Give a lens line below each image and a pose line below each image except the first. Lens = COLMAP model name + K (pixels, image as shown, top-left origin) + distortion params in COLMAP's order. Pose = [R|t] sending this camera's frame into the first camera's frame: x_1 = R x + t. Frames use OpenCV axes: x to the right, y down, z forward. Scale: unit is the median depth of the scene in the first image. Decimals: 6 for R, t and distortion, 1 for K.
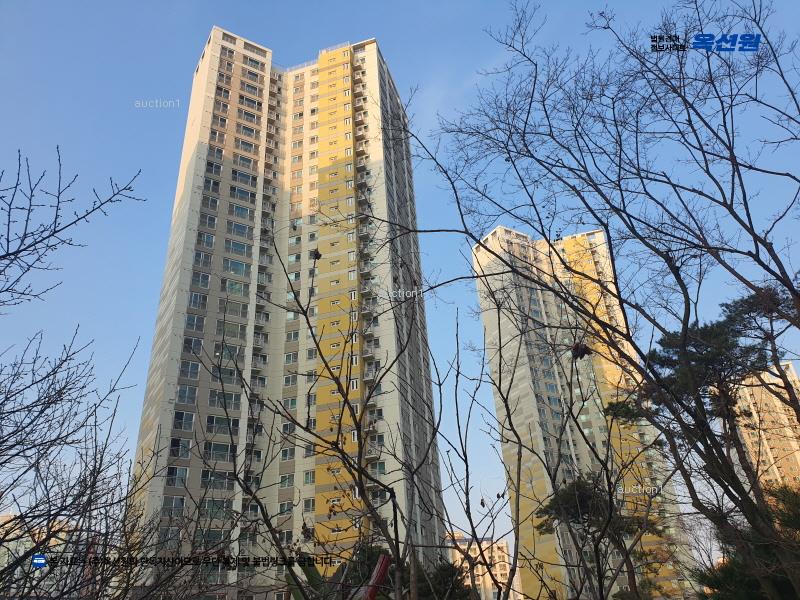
lens RADIAL K [[635.6, 0, 405.9], [0, 635.6, 295.1], [0, 0, 1]] dist [0.022454, -0.019326]
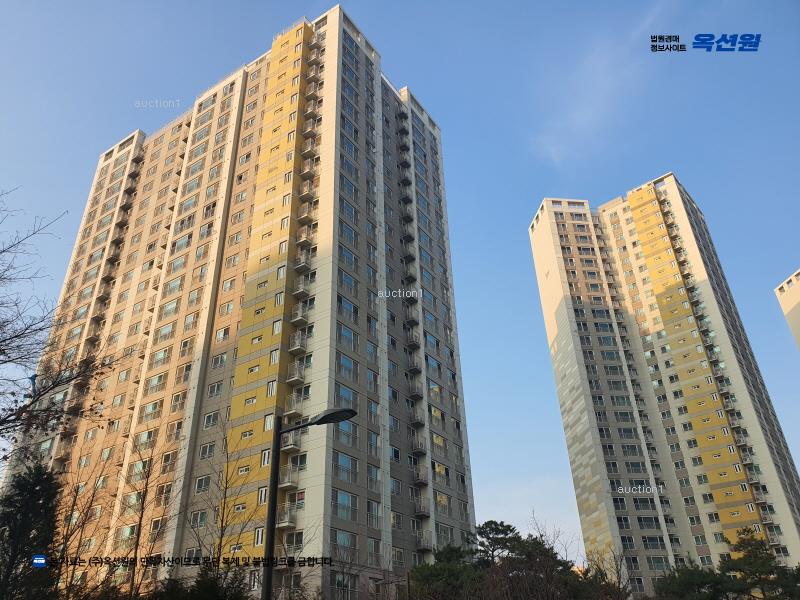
lens RADIAL K [[635.6, 0, 396.1], [0, 635.6, 304.5], [0, 0, 1]] dist [0.022454, -0.019326]
pose [[0.906954, -0.184724, -0.378566, -0.123459], [0.187503, 0.981810, -0.029868, -0.231487], [0.377197, -0.043893, 0.925092, -0.411897]]
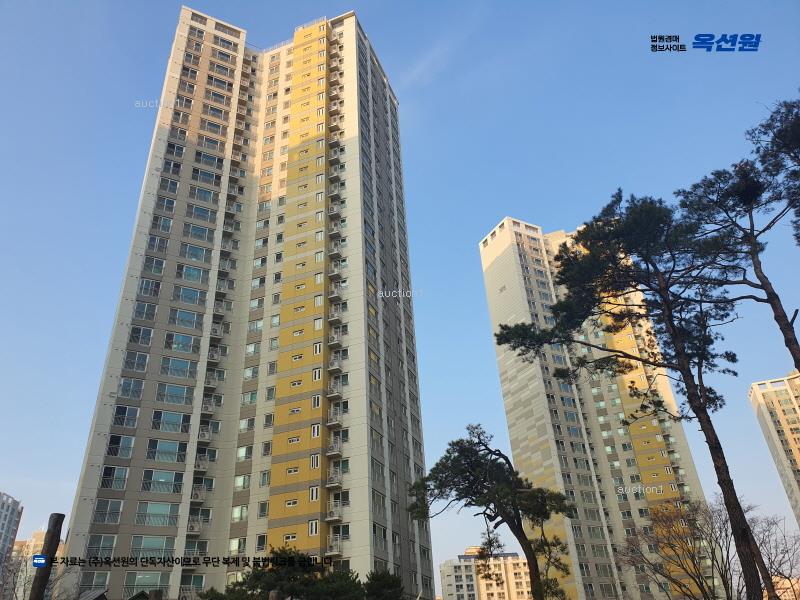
lens RADIAL K [[635.6, 0, 397.3], [0, 635.6, 301.9], [0, 0, 1]] dist [0.022454, -0.019326]
pose [[0.997345, -0.027607, -0.067387, 0.073293], [0.026501, 0.999500, -0.017261, 0.044372], [0.067830, 0.015429, 0.997578, 0.088087]]
